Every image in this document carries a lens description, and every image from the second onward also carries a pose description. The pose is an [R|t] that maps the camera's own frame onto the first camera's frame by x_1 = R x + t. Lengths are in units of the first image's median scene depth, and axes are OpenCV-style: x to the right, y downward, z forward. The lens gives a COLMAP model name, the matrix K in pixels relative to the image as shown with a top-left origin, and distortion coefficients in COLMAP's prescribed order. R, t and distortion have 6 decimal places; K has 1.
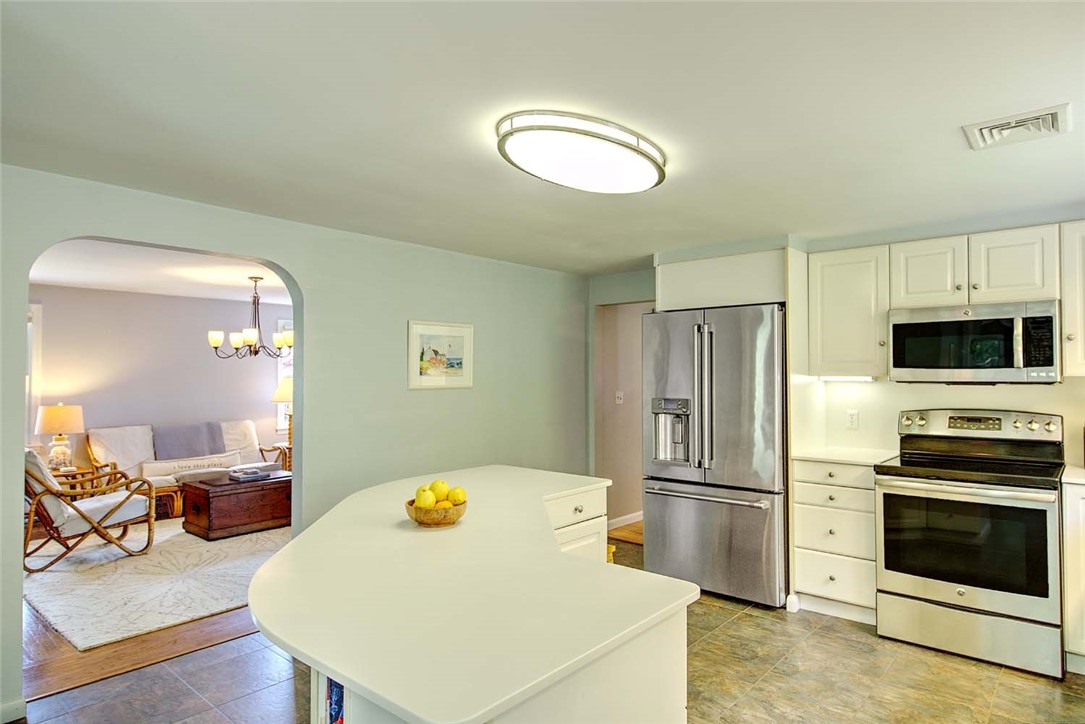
lens RADIAL K [[629.1, 0, 542.0], [0, 629.1, 366.8], [0, 0, 1]] dist [0.003454, 0.001440]
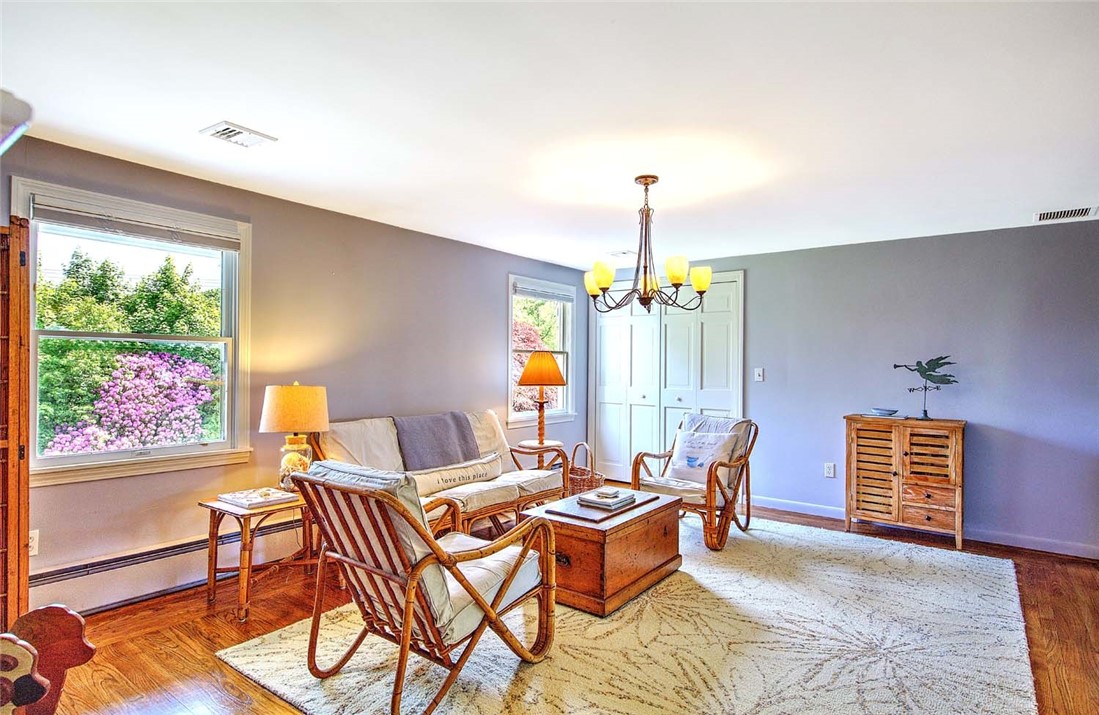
lens RADIAL K [[589.6, 0, 555.0], [0, 589.6, 356.3], [0, 0, 1]] dist [-0.001369, 0.000014]
pose [[0.996951, 0.009443, 0.077458, -0.561041], [-0.008977, 0.999939, -0.006365, 0.034533], [-0.077514, 0.005650, 0.996975, 0.414730]]
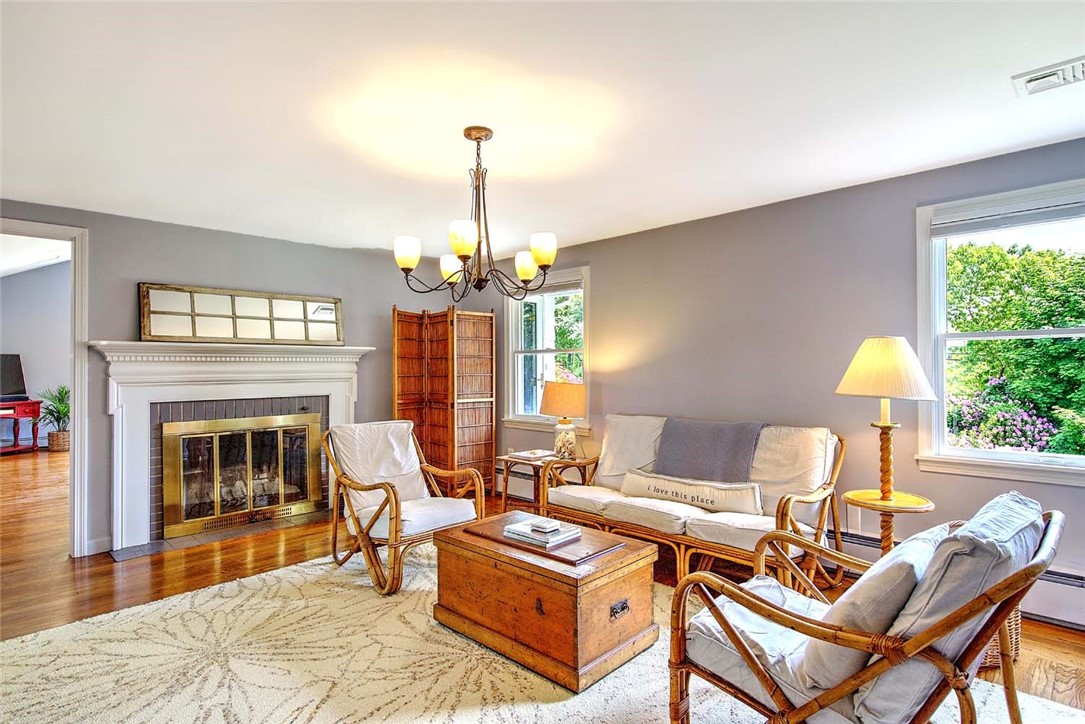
lens RADIAL K [[570.8, 0, 545.9], [0, 570.8, 368.5], [0, 0, 1]] dist [-0.001518, 0.000369]
pose [[-0.062849, -0.003497, -0.998017, -0.017432], [0.018080, 0.999826, -0.004642, 0.046206], [0.997859, -0.018336, -0.062775, 1.027188]]
